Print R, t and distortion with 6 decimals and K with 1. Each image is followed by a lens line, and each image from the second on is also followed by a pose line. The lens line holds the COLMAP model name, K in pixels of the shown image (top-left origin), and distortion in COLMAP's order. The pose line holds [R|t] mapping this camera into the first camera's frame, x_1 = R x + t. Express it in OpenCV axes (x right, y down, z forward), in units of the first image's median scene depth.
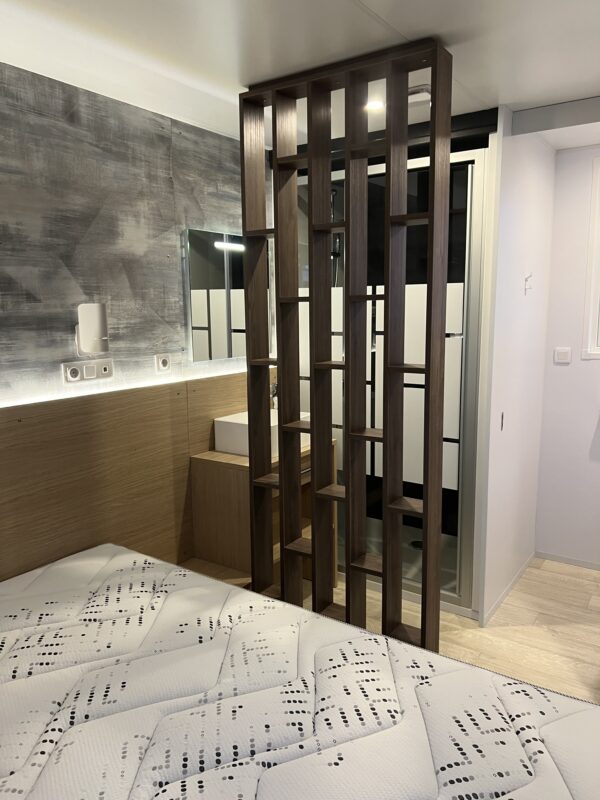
lens RADIAL K [[600.9, 0, 299.6], [0, 600.9, 396.4], [0, 0, 1]] dist [0.042031, -0.048332]
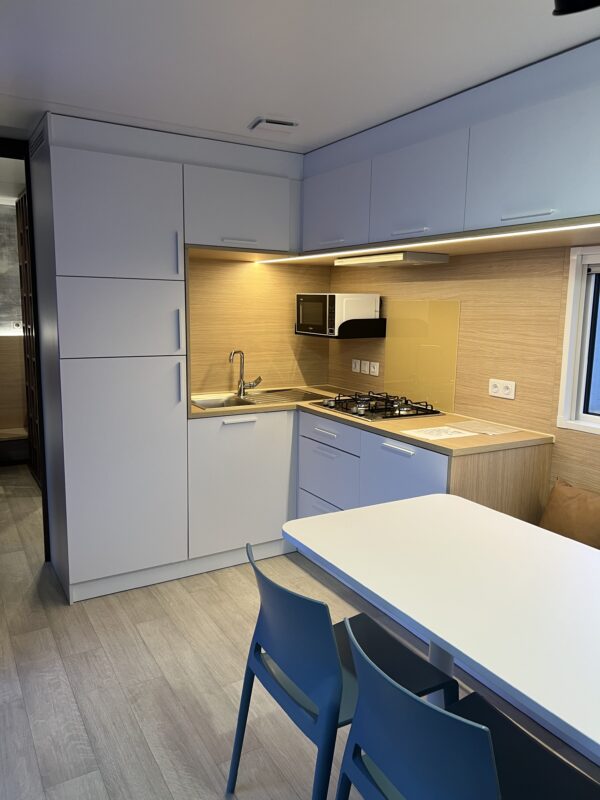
lens RADIAL K [[600.9, 0, 306.6], [0, 600.9, 398.0], [0, 0, 1]] dist [0.042031, -0.048332]
pose [[0.909094, 0.098086, -0.404880, 1.798825], [-0.094332, 0.995111, 0.029268, 0.044493], [0.405771, 0.011586, 0.913901, -0.566504]]
